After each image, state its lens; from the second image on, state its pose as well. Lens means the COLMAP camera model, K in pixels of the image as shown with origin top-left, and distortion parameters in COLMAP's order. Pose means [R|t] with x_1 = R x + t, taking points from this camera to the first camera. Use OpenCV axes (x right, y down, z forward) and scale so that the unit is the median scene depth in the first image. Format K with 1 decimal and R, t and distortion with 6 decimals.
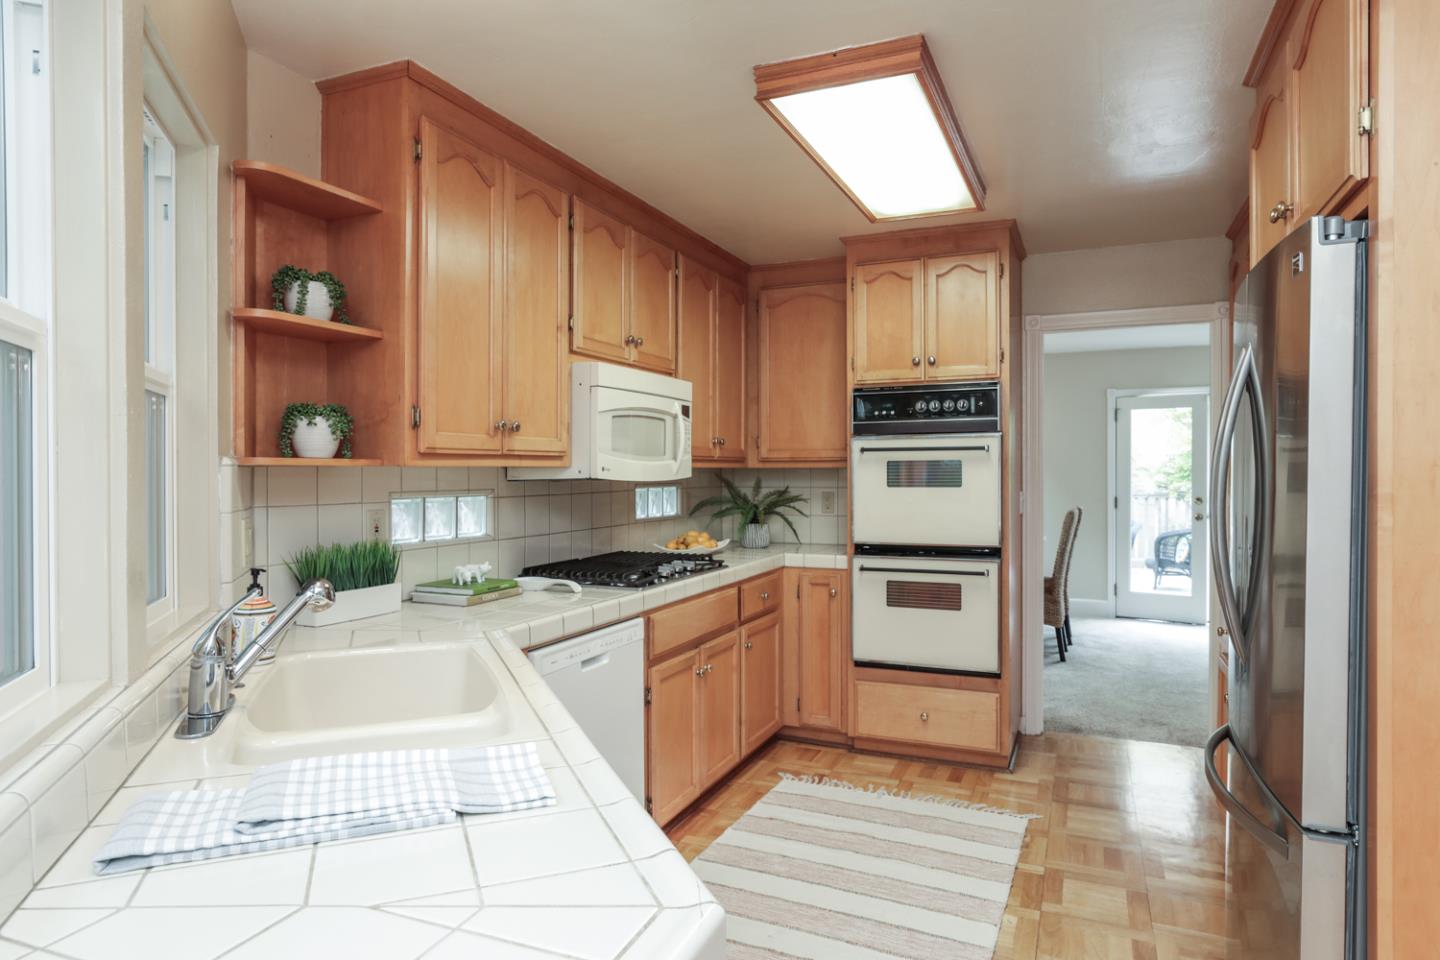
lens RADIAL K [[825.5, 0, 733.4], [0, 825.5, 468.1], [0, 0, 1]] dist [-0.018170, 0.000271]
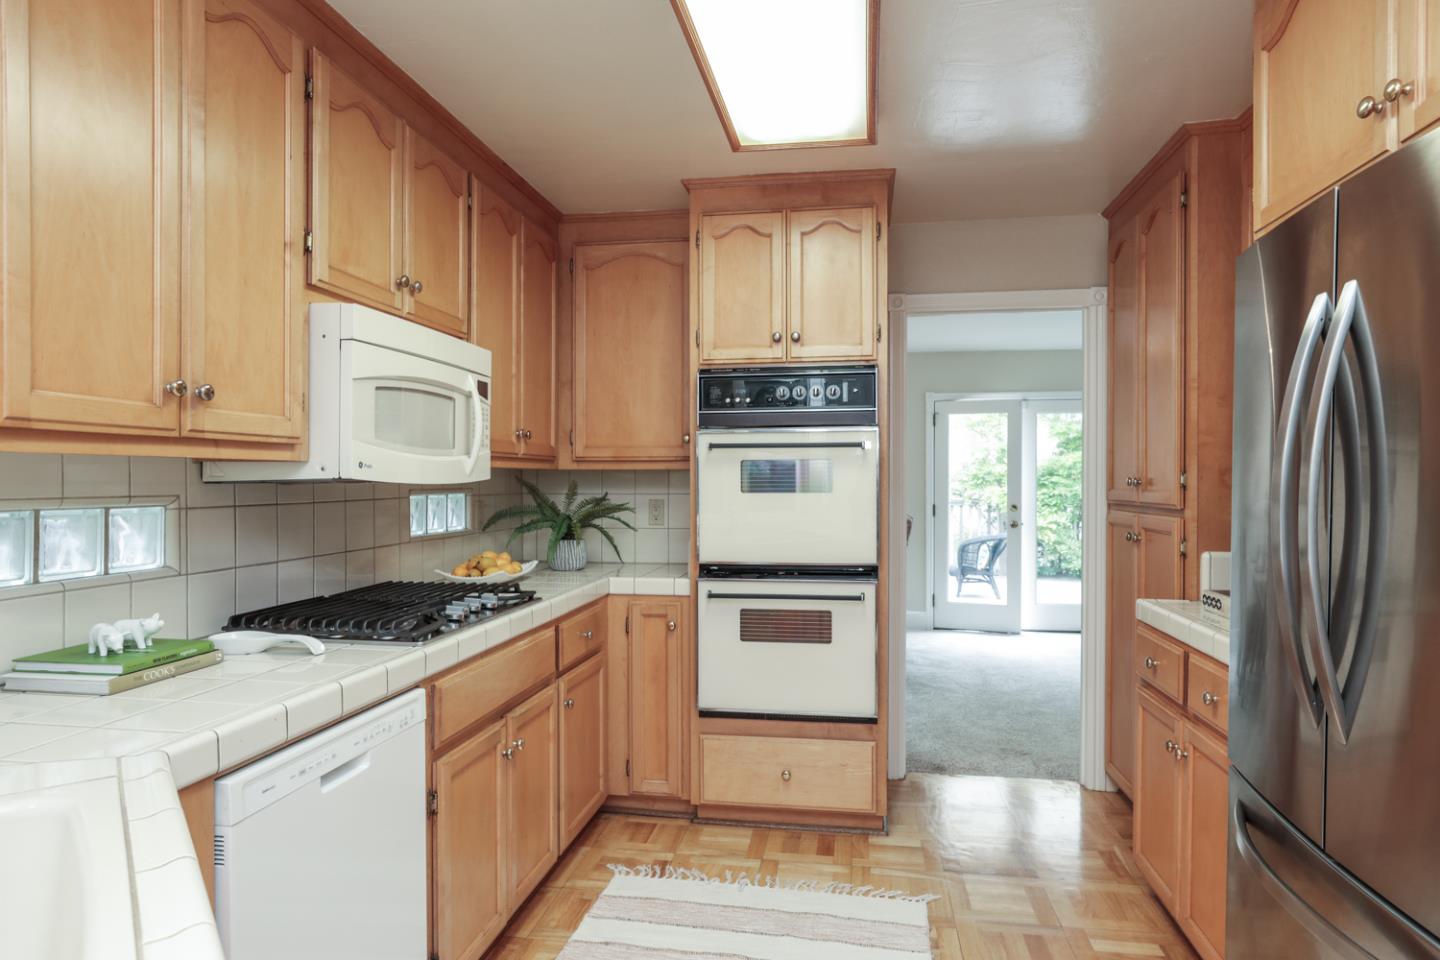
lens RADIAL K [[836.8, 0, 719.6], [0, 836.8, 482.9], [0, 0, 1]] dist [-0.015259, 0.006559]
pose [[0.970742, 0.001145, 0.240122, -0.032215], [-0.002881, 0.999972, 0.006876, 0.008680], [-0.240107, -0.007367, 0.970718, 0.232568]]
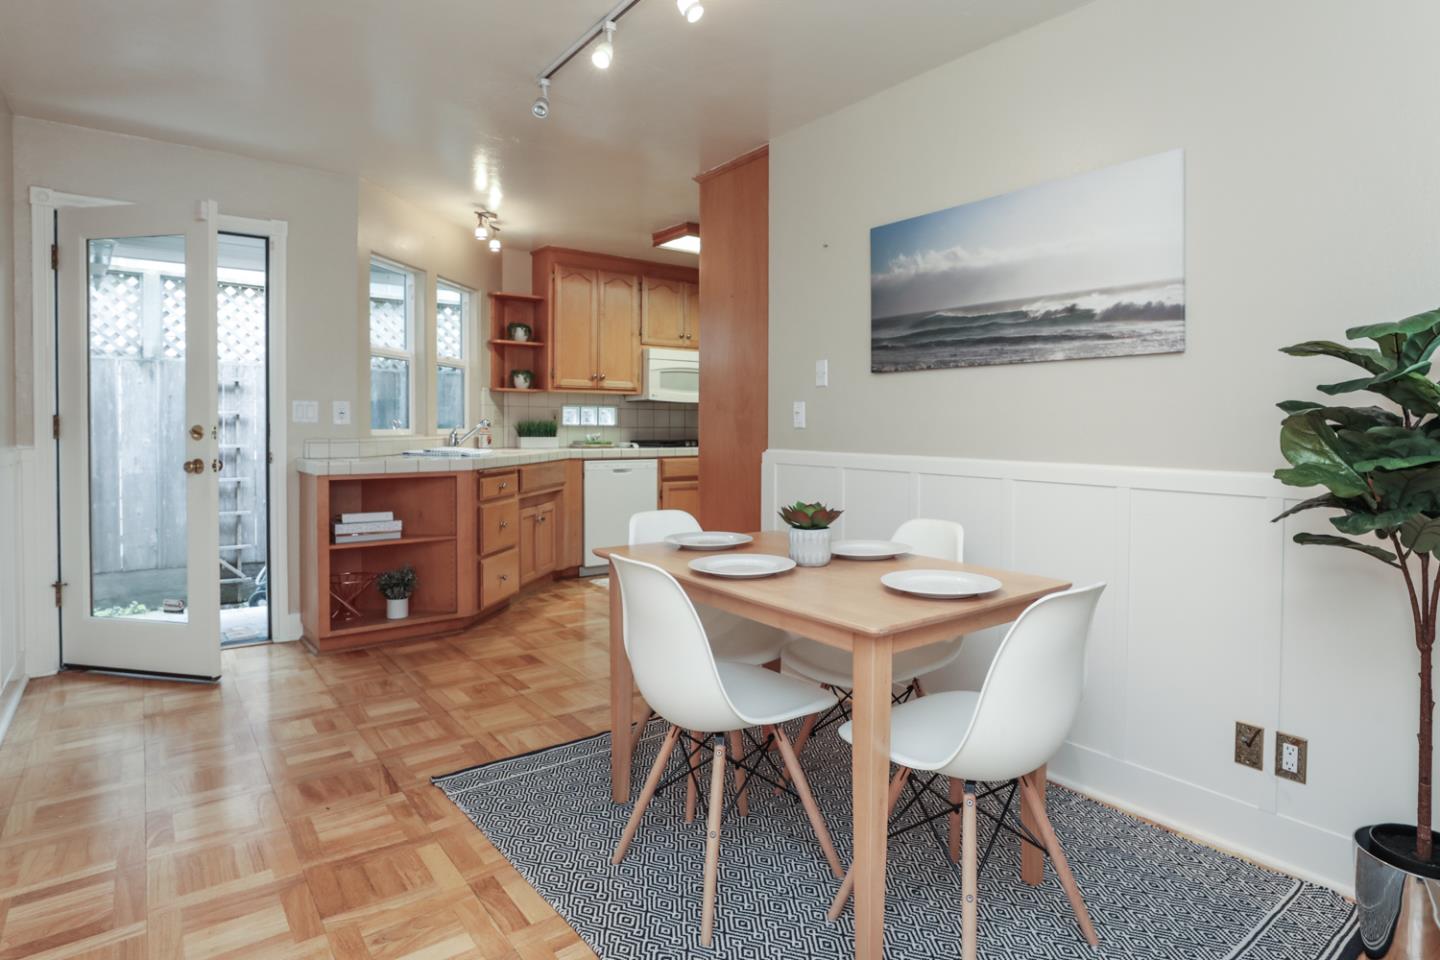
lens RADIAL K [[788.4, 0, 761.9], [0, 788.4, 441.3], [0, 0, 1]] dist [0.003399, 0.001953]
pose [[0.876996, 0.021665, -0.480009, 0.961540], [-0.009083, 0.999552, 0.028521, 0.052379], [0.480412, -0.020653, 0.876800, -0.631490]]
